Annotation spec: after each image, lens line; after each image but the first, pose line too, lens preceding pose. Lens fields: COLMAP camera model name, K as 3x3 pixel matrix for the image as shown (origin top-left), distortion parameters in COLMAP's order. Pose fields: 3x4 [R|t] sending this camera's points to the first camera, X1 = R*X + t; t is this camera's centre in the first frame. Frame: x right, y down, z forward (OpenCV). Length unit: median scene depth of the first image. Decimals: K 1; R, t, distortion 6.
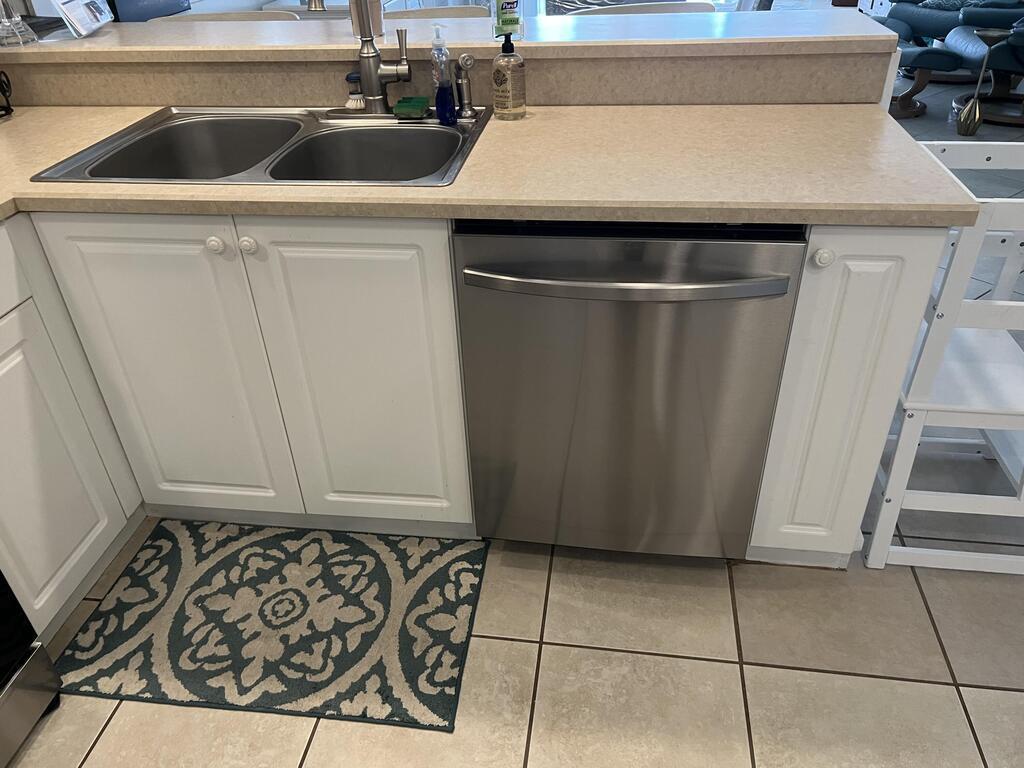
lens RADIAL K [[773.0, 0, 504.3], [0, 773.0, 386.9], [0, 0, 1]] dist [0.056249, -0.060089]
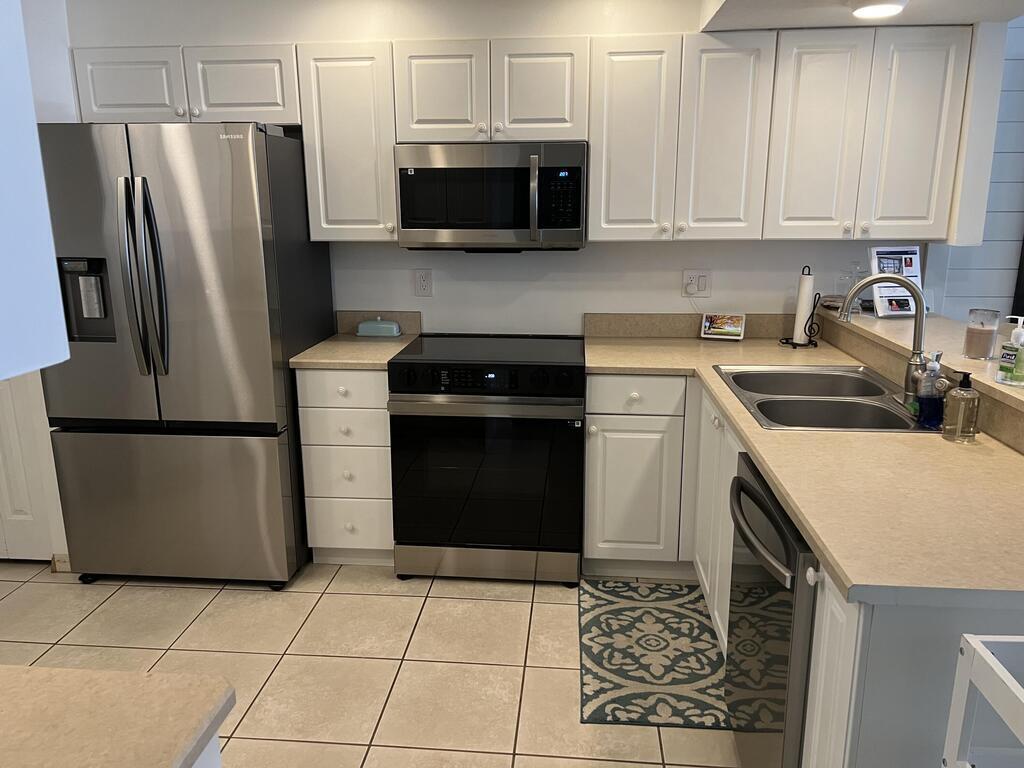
lens RADIAL K [[773.0, 0, 504.3], [0, 773.0, 386.9], [0, 0, 1]] dist [0.056249, -0.060089]
pose [[0.051067, 0.274937, -0.960105, 1.089729], [-0.551300, 0.809372, 0.202450, -0.288577], [0.832743, 0.518967, 0.192905, 0.204242]]
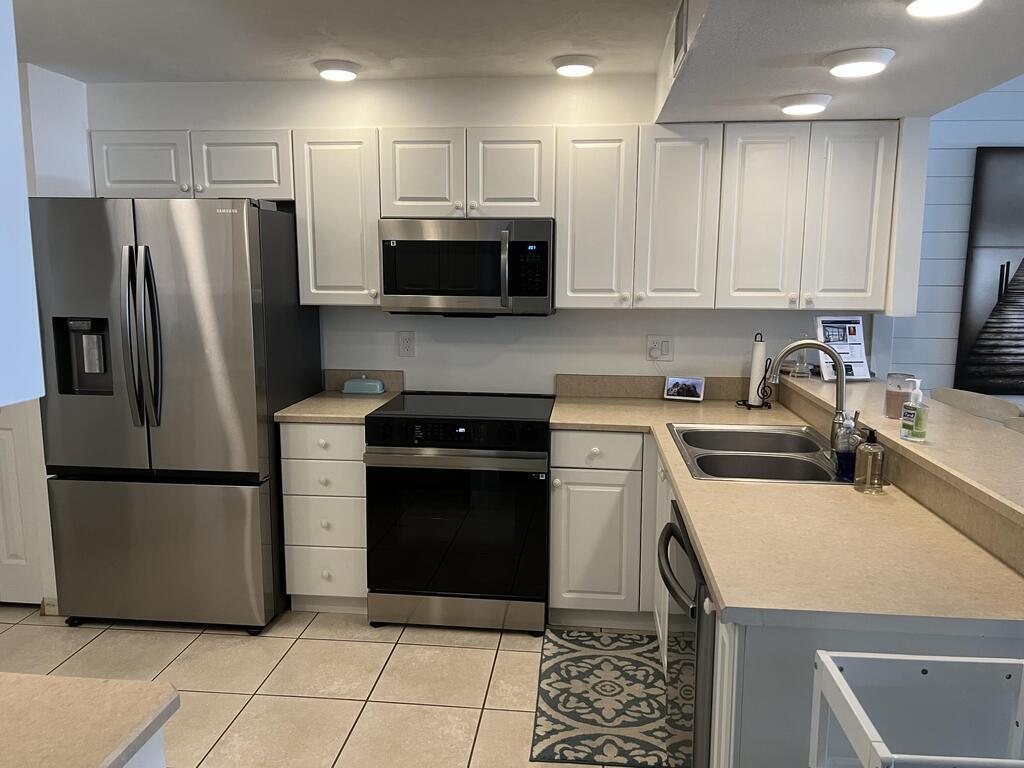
lens RADIAL K [[772.9, 0, 512.0], [0, 772.9, 384.0], [0, 0, 1]] dist [0.063632, -0.069126]
pose [[0.041958, 0.190544, -0.980782, 1.221914], [-0.560249, 0.817280, 0.134812, -0.351450], [0.827261, 0.543826, 0.141043, 0.279277]]
